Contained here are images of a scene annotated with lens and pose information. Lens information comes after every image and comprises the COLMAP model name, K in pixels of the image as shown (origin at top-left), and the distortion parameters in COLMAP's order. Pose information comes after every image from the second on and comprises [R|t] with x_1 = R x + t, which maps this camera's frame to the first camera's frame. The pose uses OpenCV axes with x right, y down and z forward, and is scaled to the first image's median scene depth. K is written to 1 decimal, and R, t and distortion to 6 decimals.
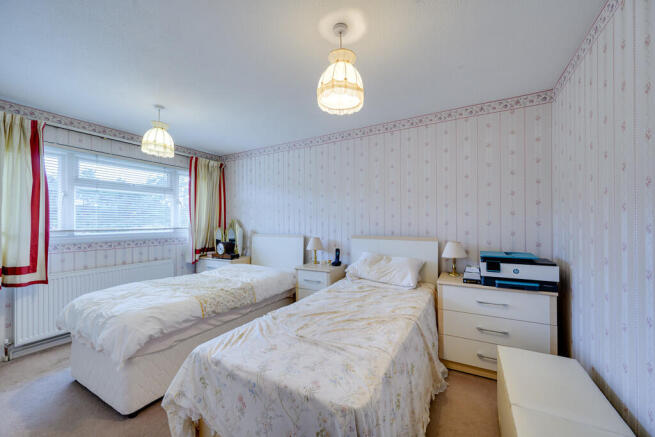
lens RADIAL K [[256.6, 0, 328.3], [0, 256.6, 219.7], [0, 0, 1]] dist [-0.002586, -0.000268]
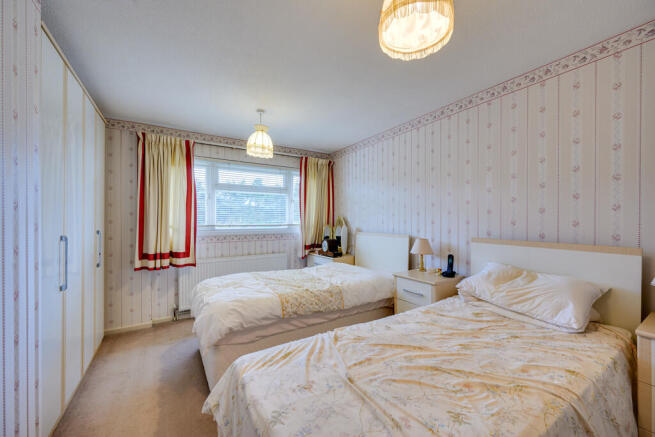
lens RADIAL K [[256.6, 0, 326.4], [0, 256.6, 220.1], [0, 0, 1]] dist [-0.002586, -0.000268]
pose [[0.875256, 0.005892, -0.483625, 0.101365], [-0.000274, 0.999932, 0.011687, 0.001674], [0.483661, -0.010097, 0.875197, 0.194510]]
